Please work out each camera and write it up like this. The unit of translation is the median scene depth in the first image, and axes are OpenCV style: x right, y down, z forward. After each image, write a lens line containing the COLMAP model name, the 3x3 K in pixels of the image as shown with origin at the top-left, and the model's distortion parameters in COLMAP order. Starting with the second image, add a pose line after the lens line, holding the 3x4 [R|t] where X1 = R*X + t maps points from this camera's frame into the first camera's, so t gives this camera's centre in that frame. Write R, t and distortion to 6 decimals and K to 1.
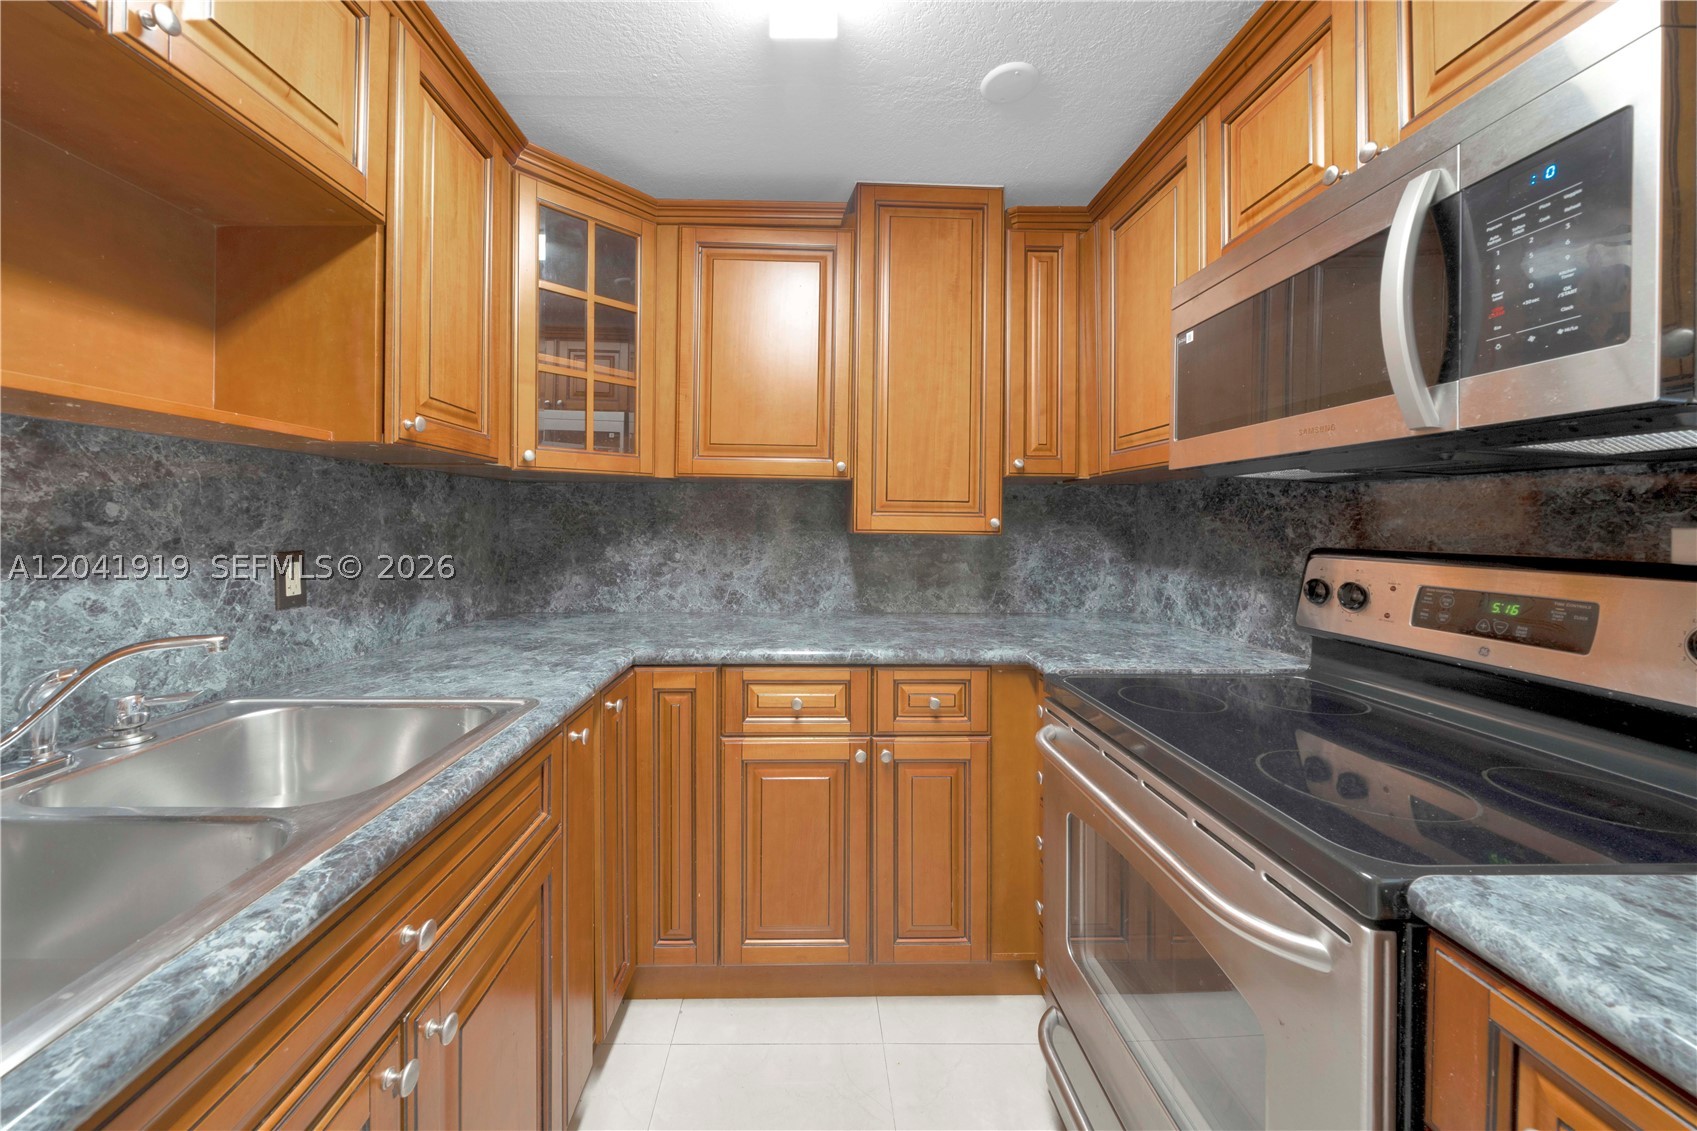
lens RADIAL K [[605.6, 0, 842.8], [0, 605.6, 520.4], [0, 0, 1]] dist [-0.001101, 0.000028]
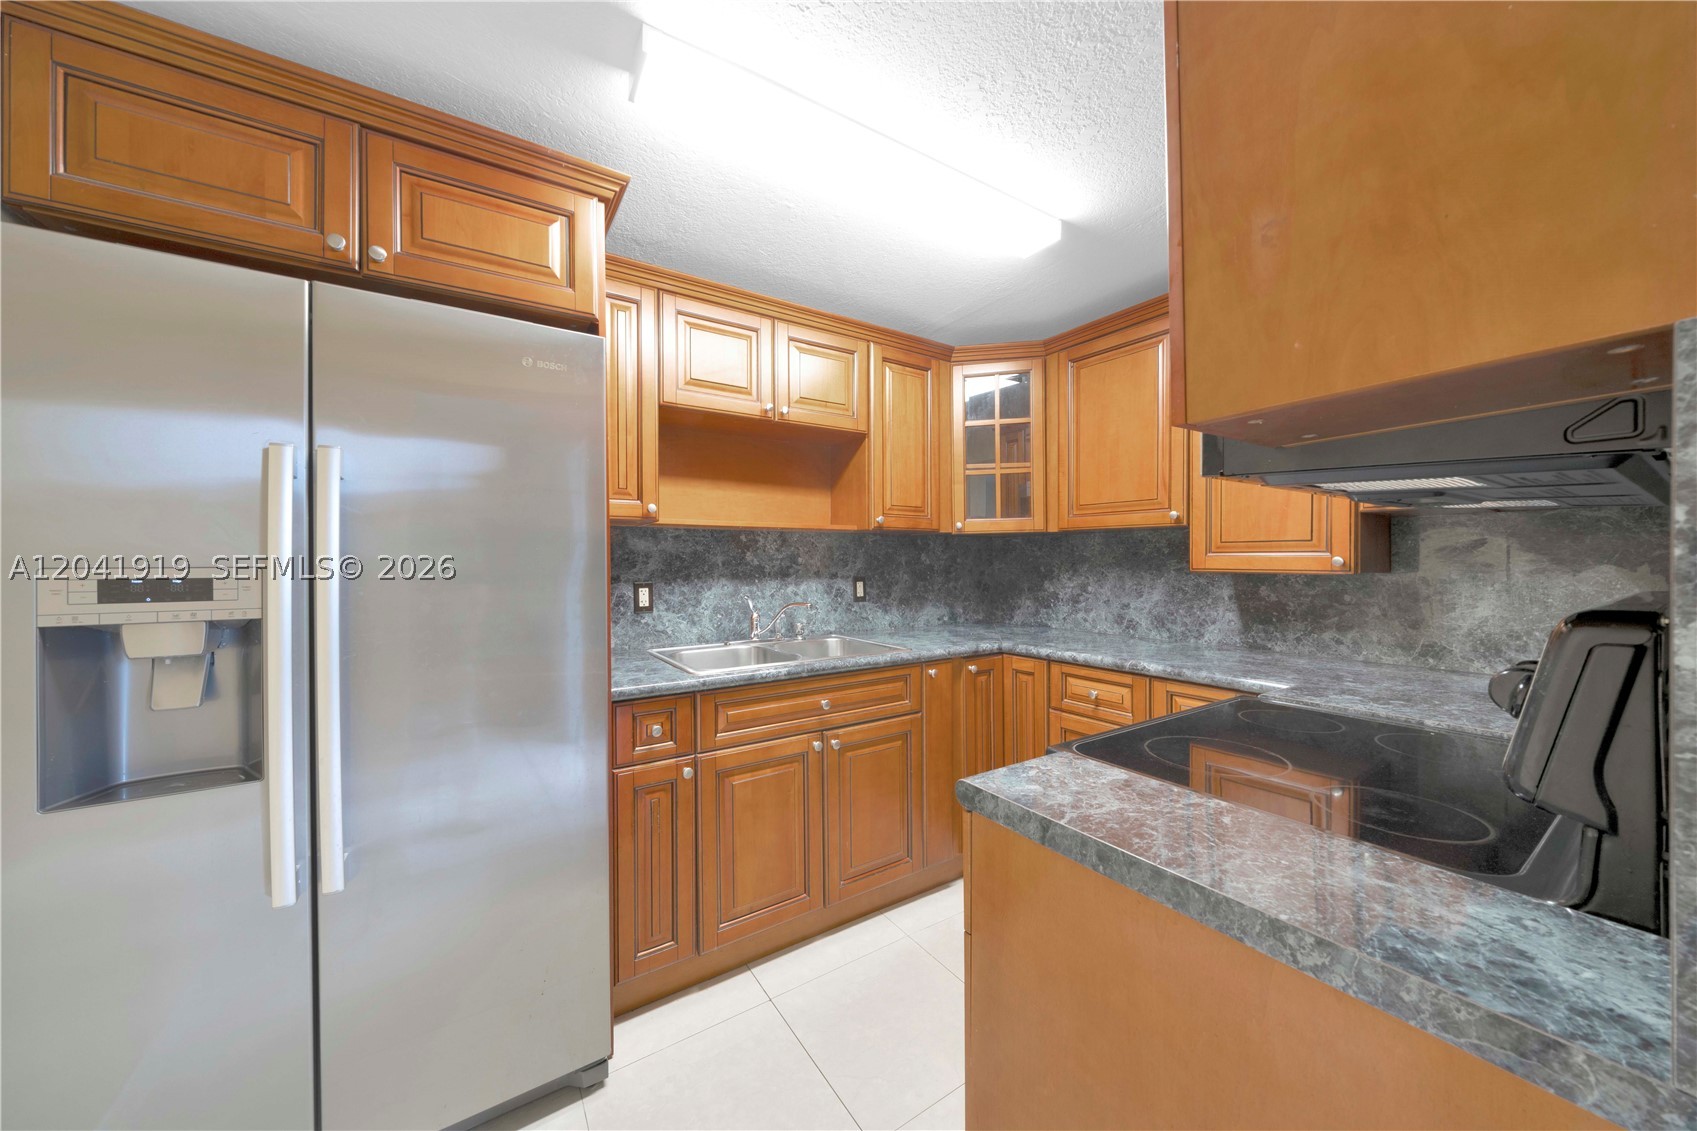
lens RADIAL K [[628.2, 0, 850.9], [0, 628.2, 558.0], [0, 0, 1]] dist [-0.001239, -0.000044]
pose [[0.524832, -0.013288, -0.851102, 0.825153], [0.007896, 0.999911, -0.010743, 0.003486], [0.851169, -0.001082, 0.524890, -0.206316]]
